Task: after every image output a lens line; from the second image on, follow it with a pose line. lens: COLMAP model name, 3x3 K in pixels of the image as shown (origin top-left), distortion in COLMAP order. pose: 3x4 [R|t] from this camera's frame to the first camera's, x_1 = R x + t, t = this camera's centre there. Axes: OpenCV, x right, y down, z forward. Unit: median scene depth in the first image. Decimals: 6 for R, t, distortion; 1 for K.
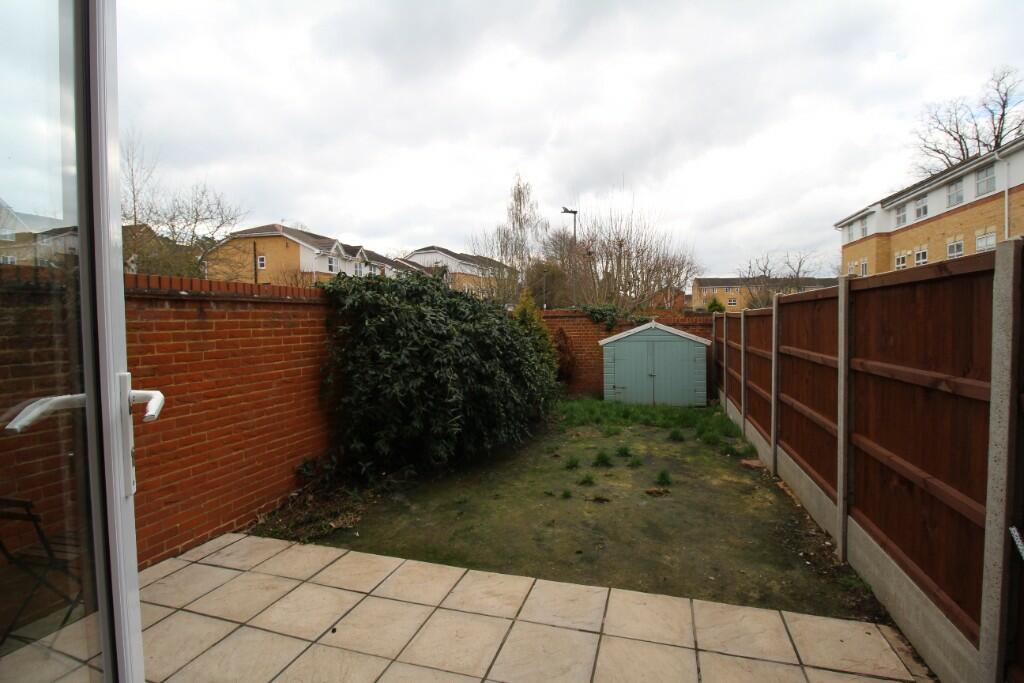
lens RADIAL K [[474.6, 0, 516.0], [0, 474.6, 333.5], [0, 0, 1]] dist [-0.002000, -0.010012]
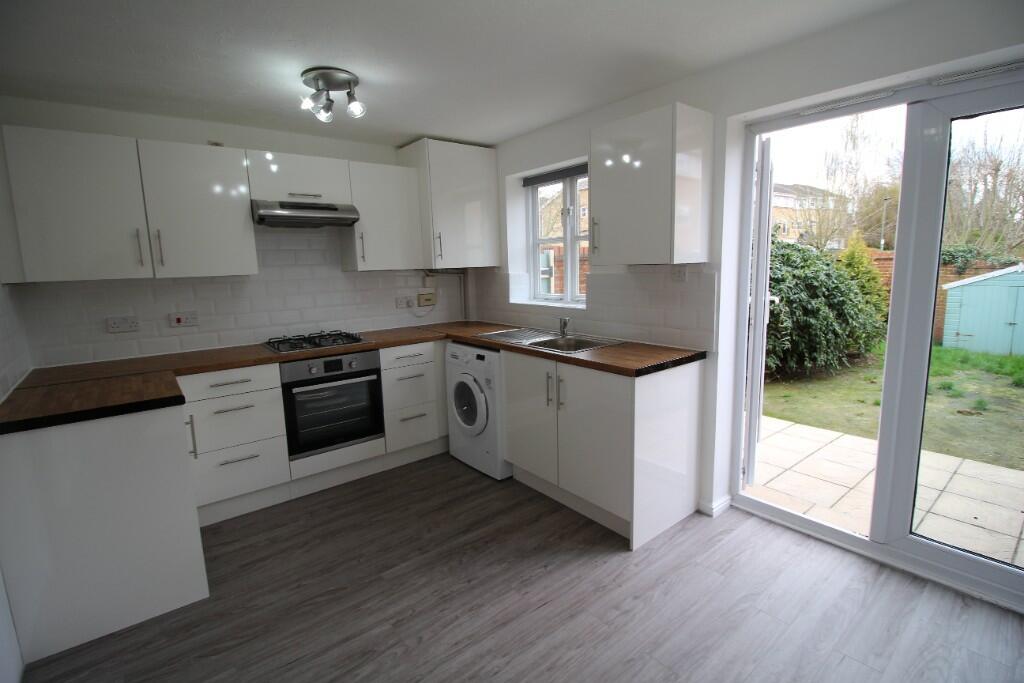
lens RADIAL K [[474.6, 0, 522.4], [0, 474.6, 332.4], [0, 0, 1]] dist [-0.002000, -0.010012]
pose [[0.833318, 0.074472, -0.547755, -0.009347], [-0.004604, 0.991784, 0.127838, -0.014266], [0.552775, -0.104008, 0.826814, -0.557444]]
